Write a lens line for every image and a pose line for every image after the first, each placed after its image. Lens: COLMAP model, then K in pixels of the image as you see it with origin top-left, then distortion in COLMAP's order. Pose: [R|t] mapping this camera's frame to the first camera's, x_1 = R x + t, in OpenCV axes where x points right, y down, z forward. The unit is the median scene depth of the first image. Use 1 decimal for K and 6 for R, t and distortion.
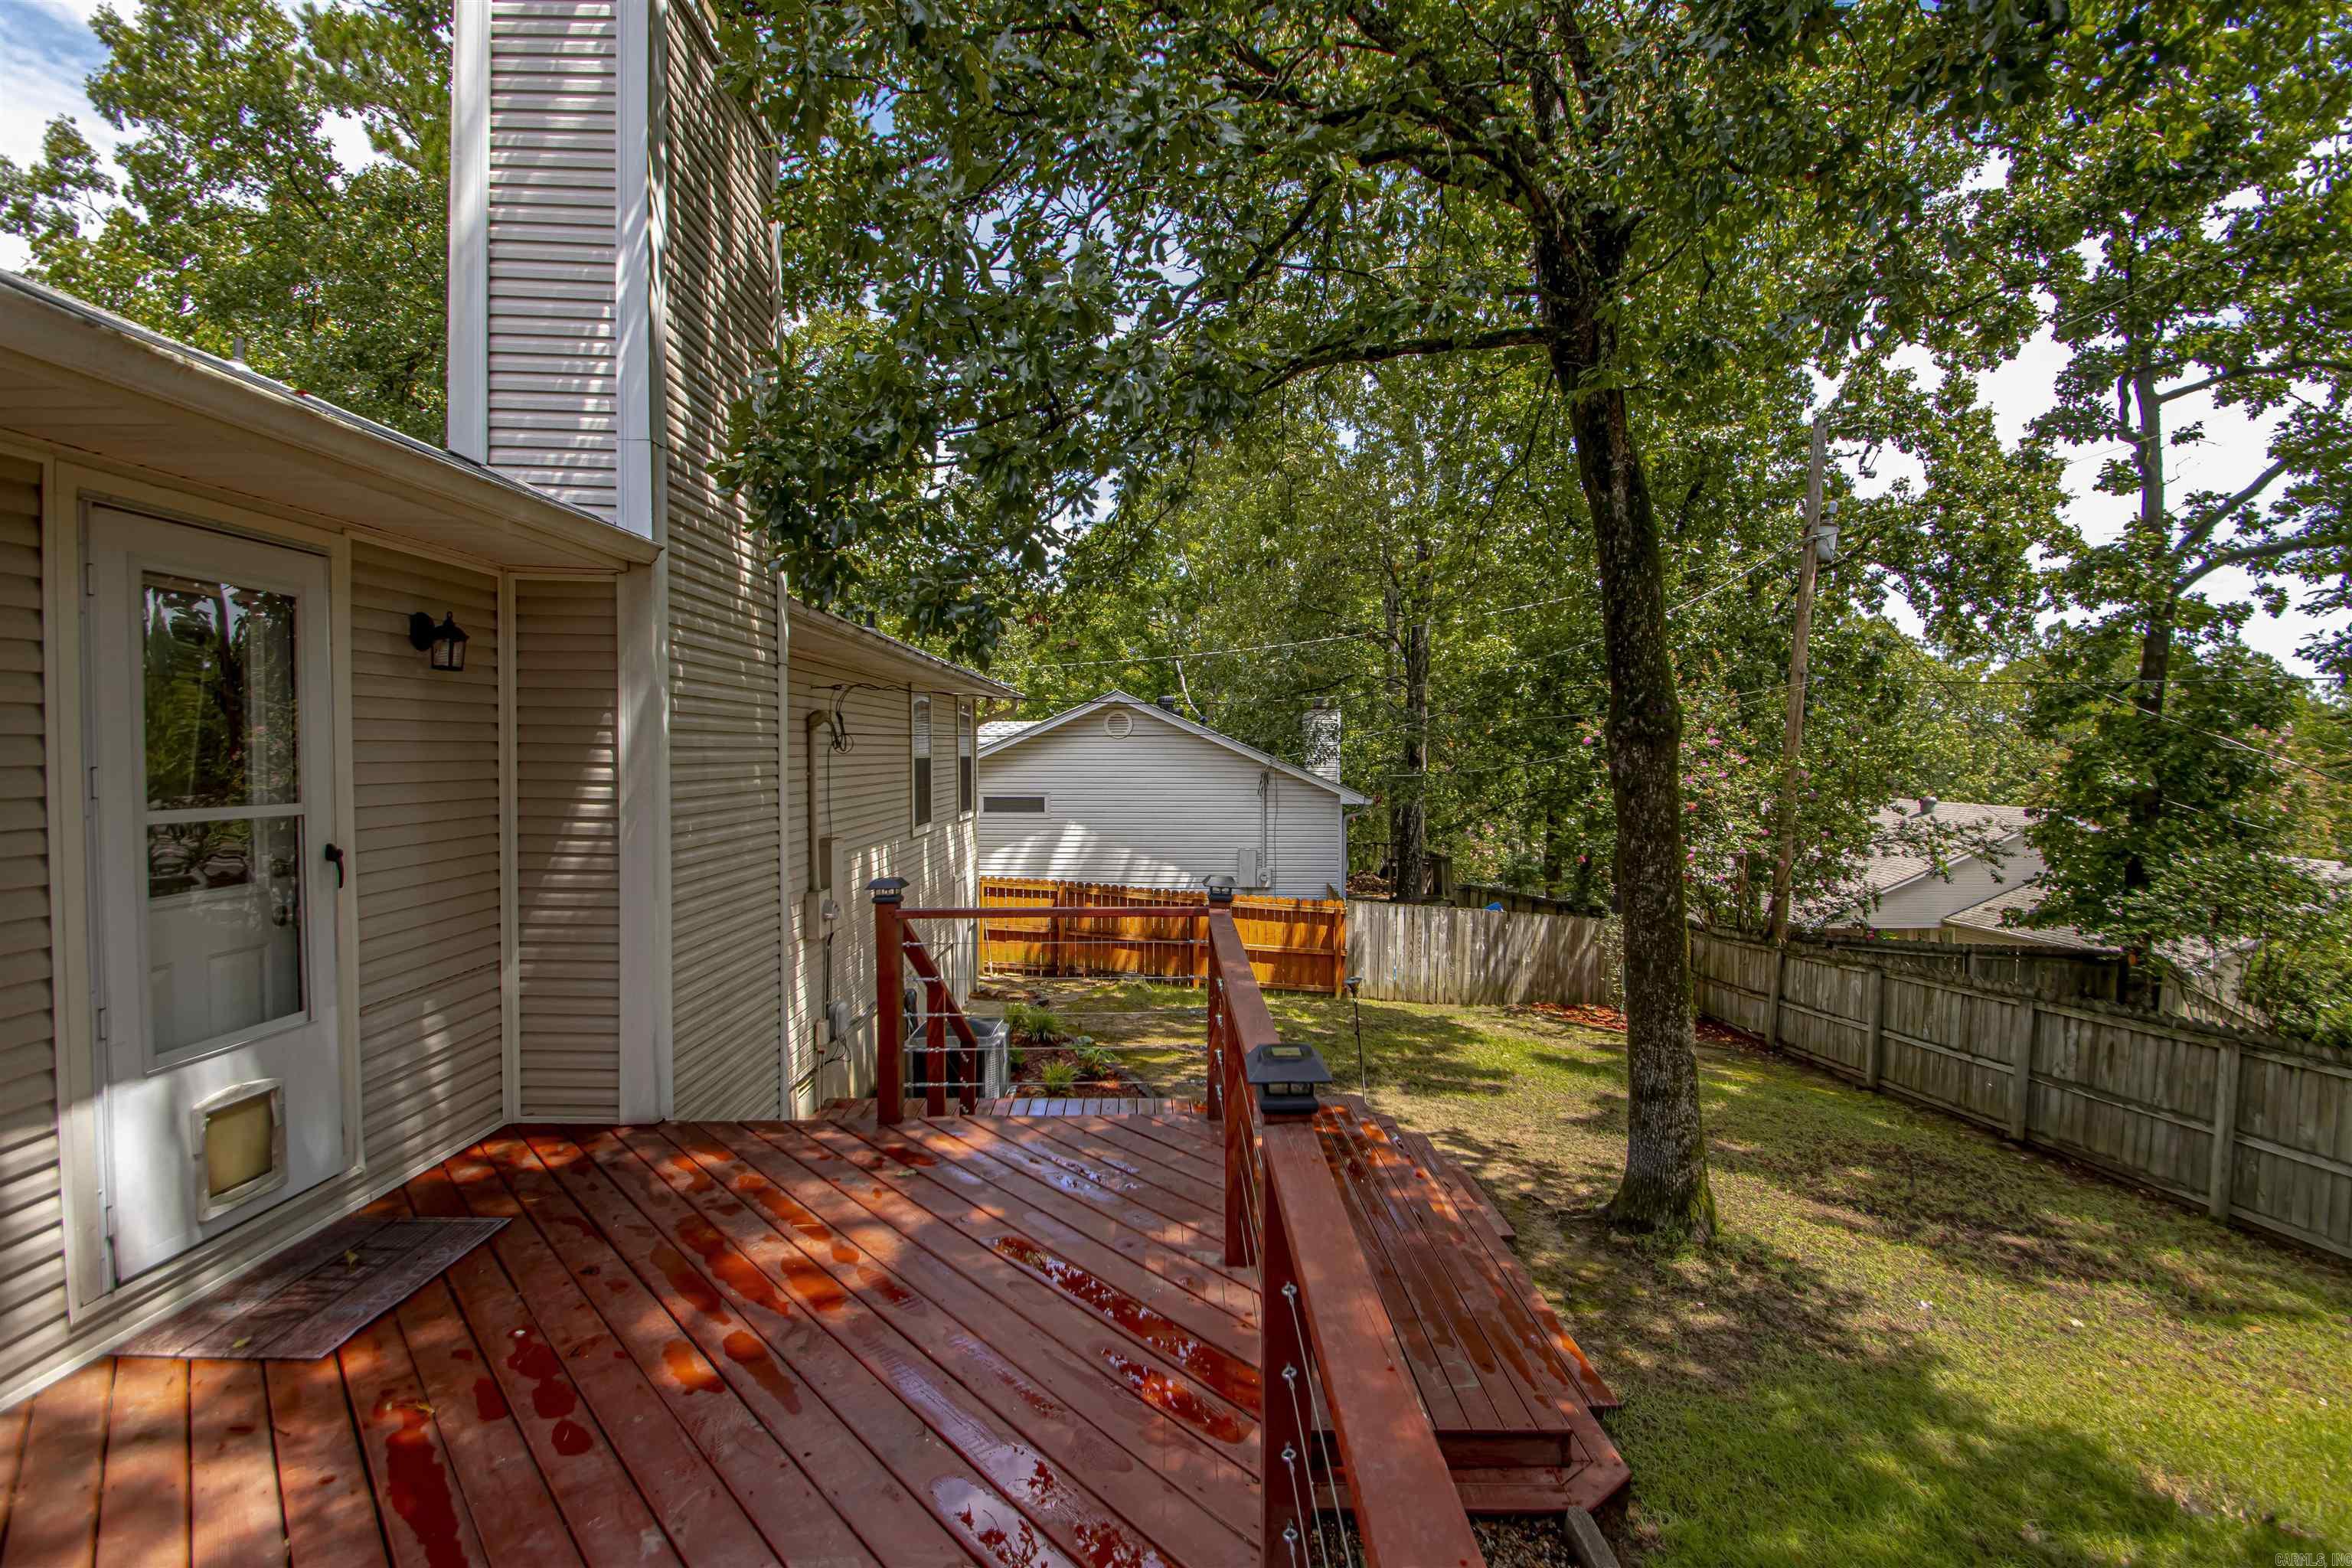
lens RADIAL K [[1095.8, 0, 1196.8], [0, 1095.8, 784.2], [0, 0, 1]] dist [0.020591, -0.019671]
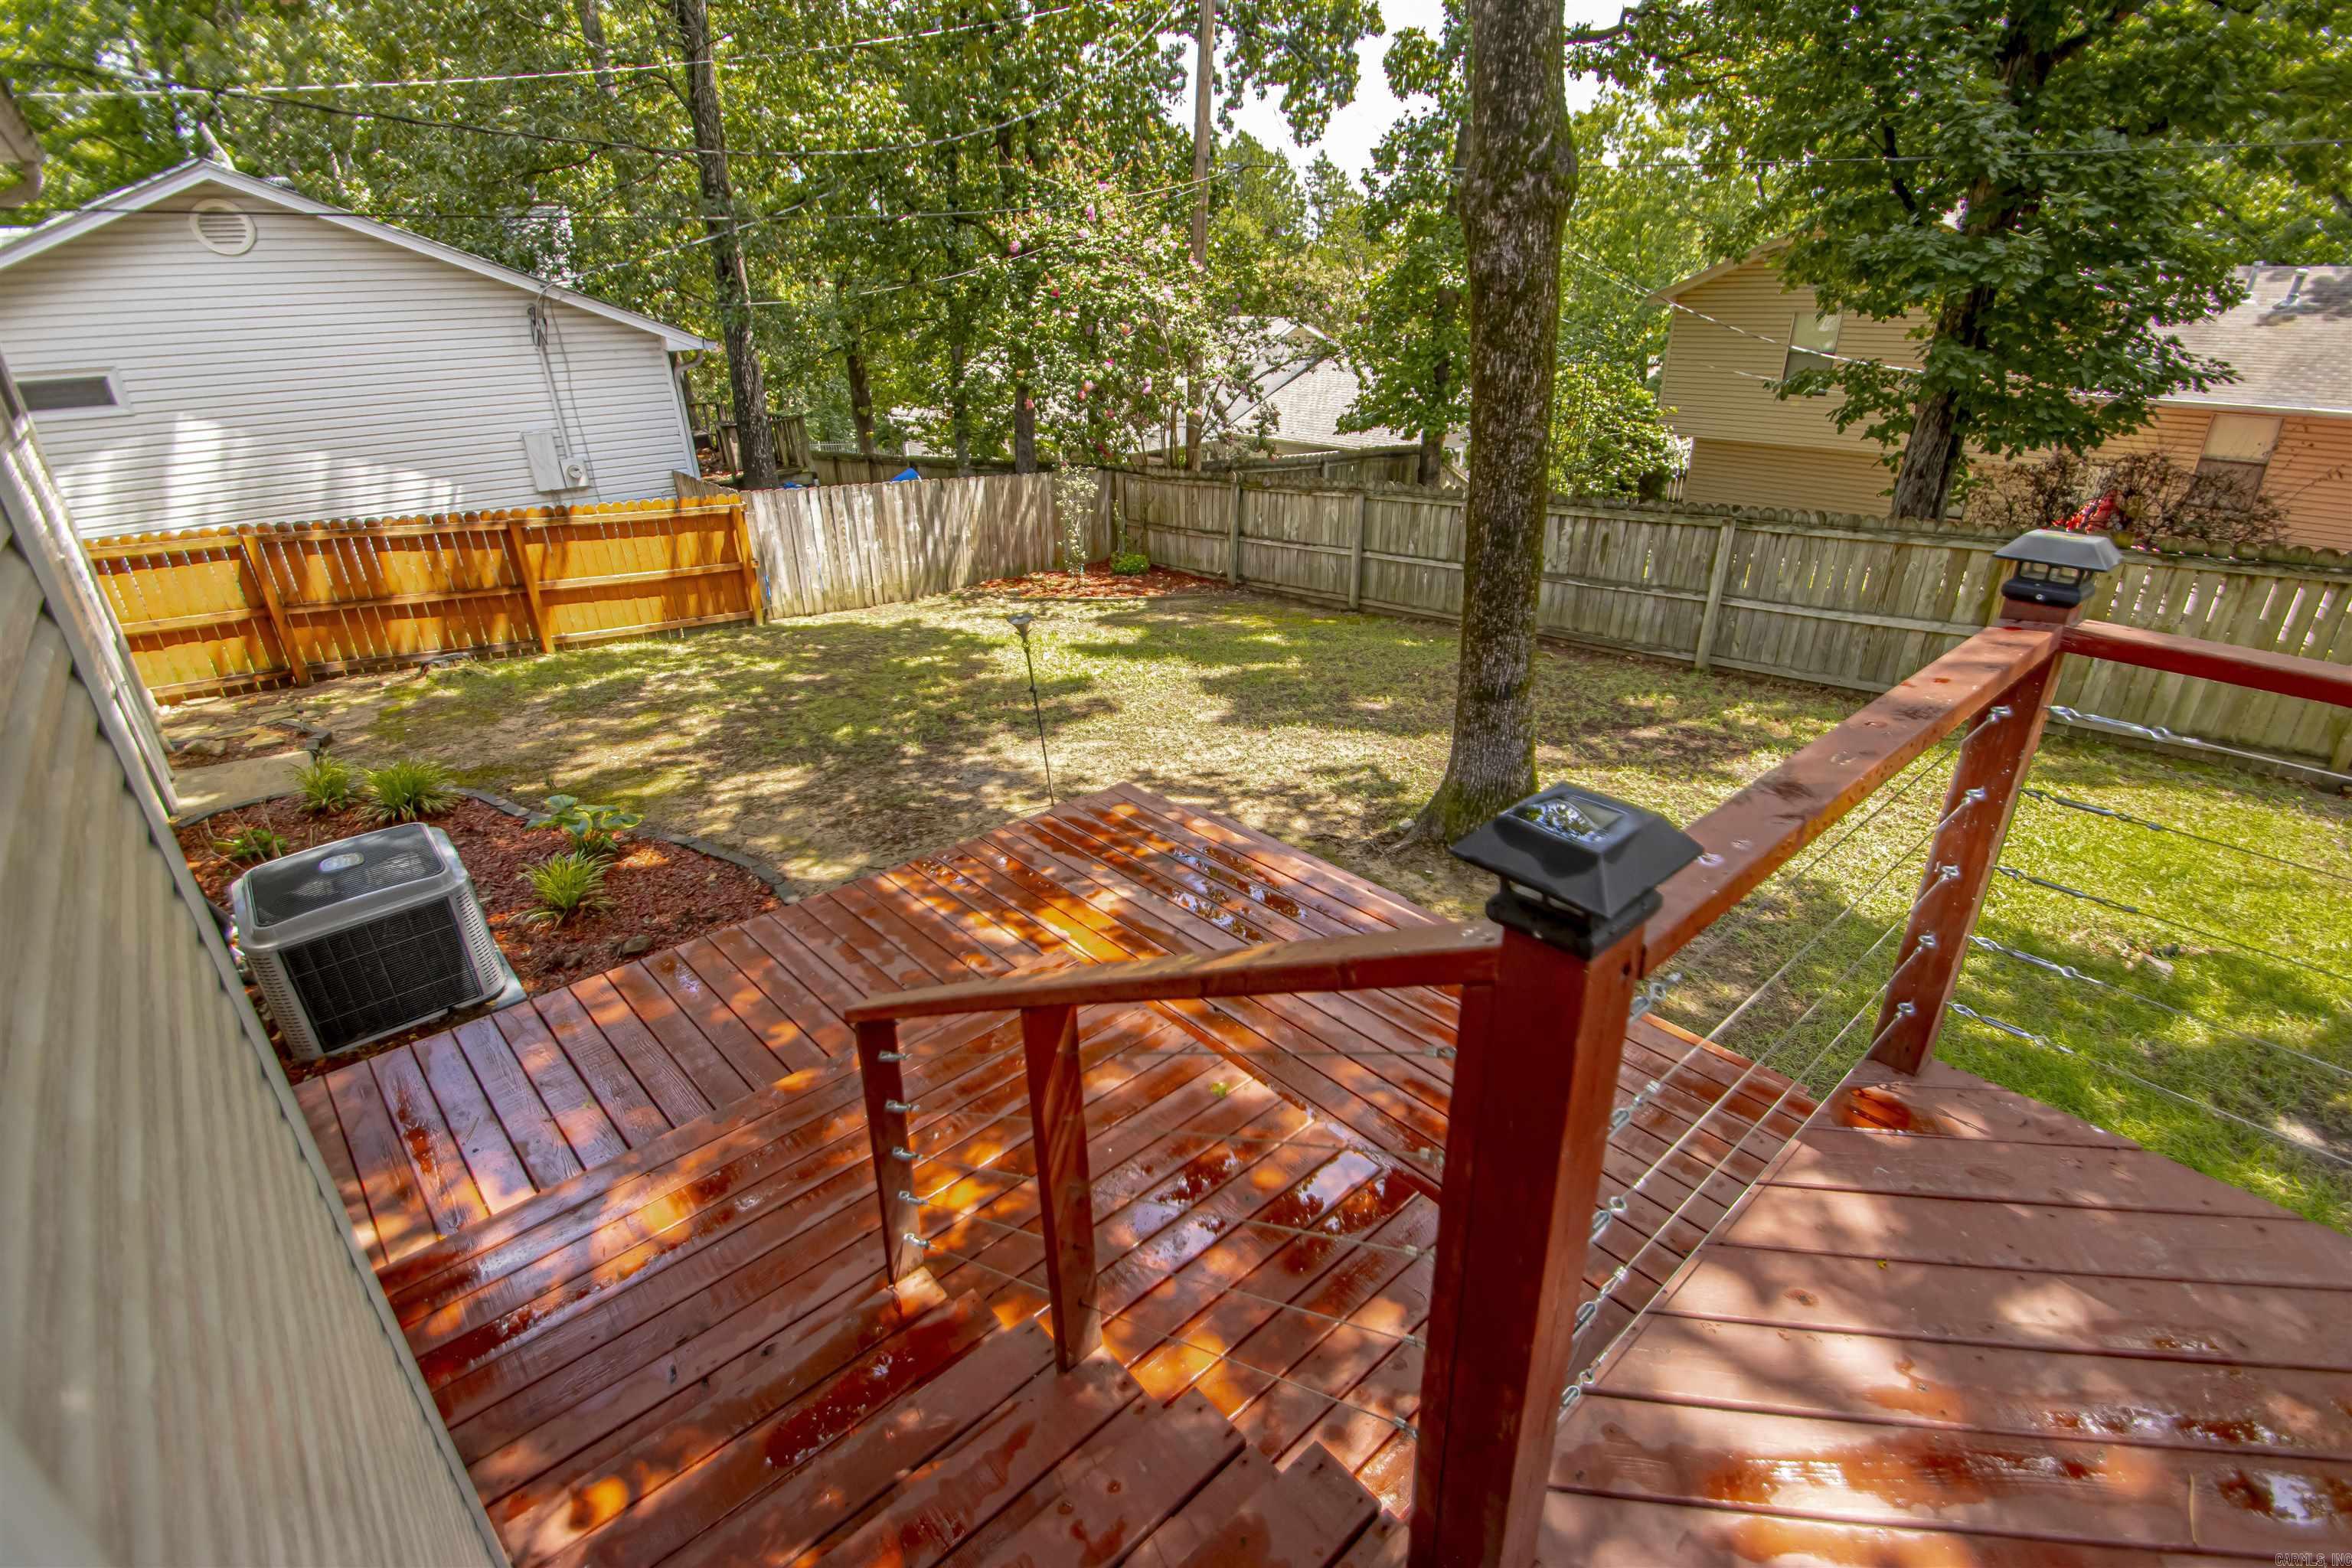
lens RADIAL K [[1095.8, 0, 1196.8], [0, 1095.8, 784.2], [0, 0, 1]] dist [0.020591, -0.019671]
pose [[0.761046, -0.291764, 0.579381, -0.141760], [0.041023, 0.913003, 0.405884, -0.001759], [-0.647399, -0.285129, 0.706807, 0.284147]]
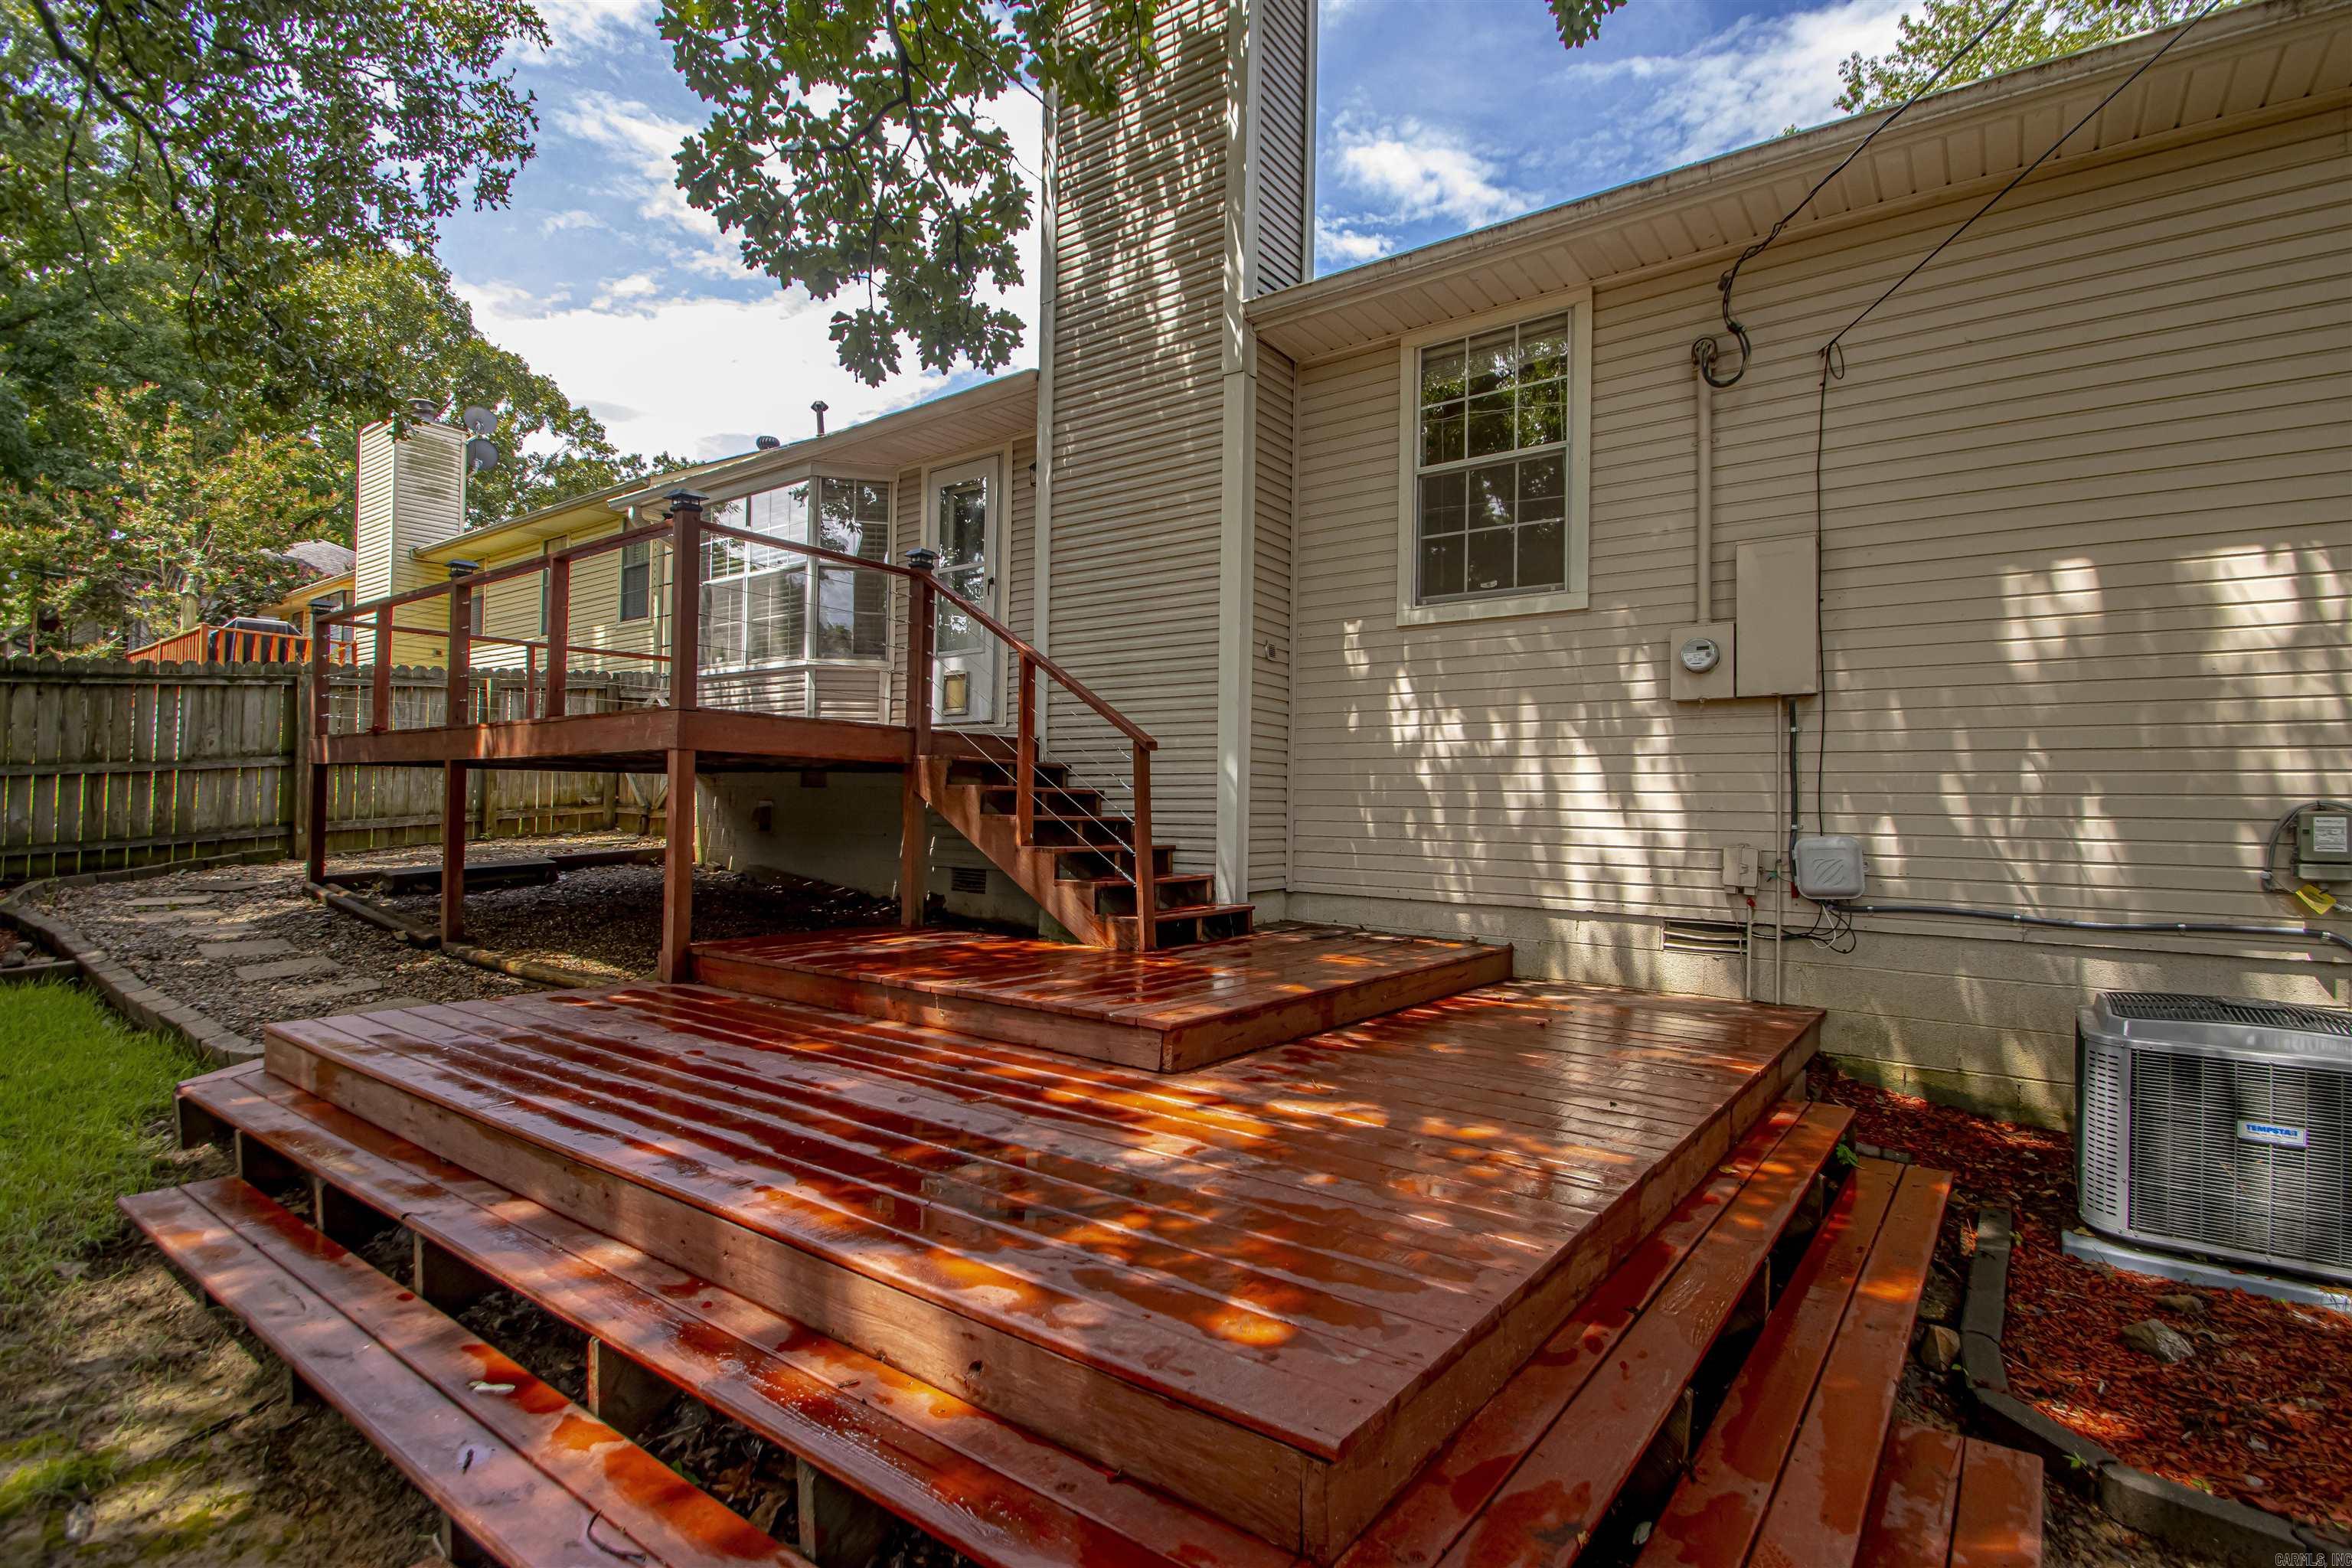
lens RADIAL K [[1095.8, 0, 1196.8], [0, 1095.8, 784.2], [0, 0, 1]] dist [0.020591, -0.019671]
pose [[-0.617794, -0.028640, -0.785818, 0.179099], [-0.042329, 0.999099, -0.003135, 0.114176], [0.785200, 0.031326, -0.618449, 0.664675]]
